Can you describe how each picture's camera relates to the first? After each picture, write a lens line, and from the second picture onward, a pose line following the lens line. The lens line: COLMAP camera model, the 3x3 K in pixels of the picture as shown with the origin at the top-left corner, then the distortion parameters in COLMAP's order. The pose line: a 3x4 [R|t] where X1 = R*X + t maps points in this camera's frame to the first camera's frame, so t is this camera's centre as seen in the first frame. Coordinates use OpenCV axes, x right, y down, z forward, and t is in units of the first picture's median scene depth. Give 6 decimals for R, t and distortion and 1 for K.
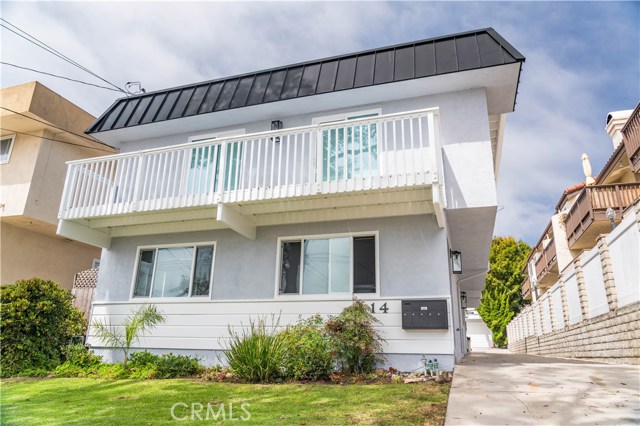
lens RADIAL K [[432.9, 0, 320.0], [0, 432.9, 213.0], [0, 0, 1]] dist [-0.019748, 0.003408]
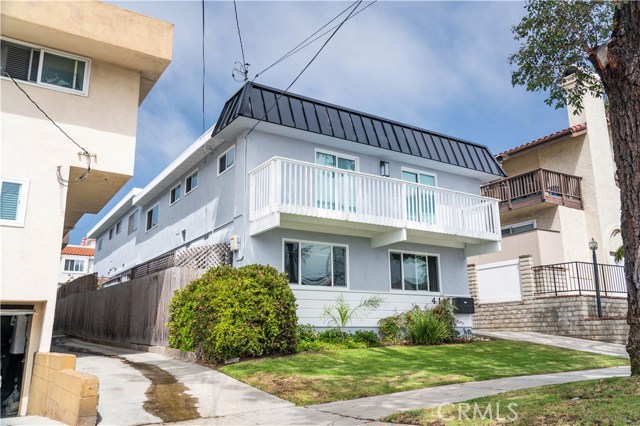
lens RADIAL K [[524.0, 0, 320.0], [0, 524.0, 213.0], [0, 0, 1]] dist [0.011999, 0.002107]
pose [[0.632852, 0.151384, 0.759330, -1.630996], [-0.216228, 0.976236, -0.014415, 0.014172], [-0.743468, -0.155066, 0.650546, 0.062346]]
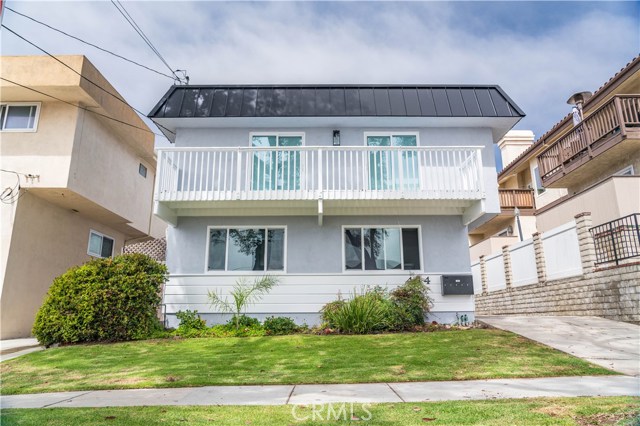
lens RADIAL K [[432.9, 0, 320.0], [0, 432.9, 213.0], [0, 0, 1]] dist [-0.019748, 0.003408]
pose [[0.948567, 0.050684, 0.312494, -0.581790], [-0.072900, 0.995544, 0.059820, -0.054429], [-0.308070, -0.079524, 0.948034, -0.199244]]
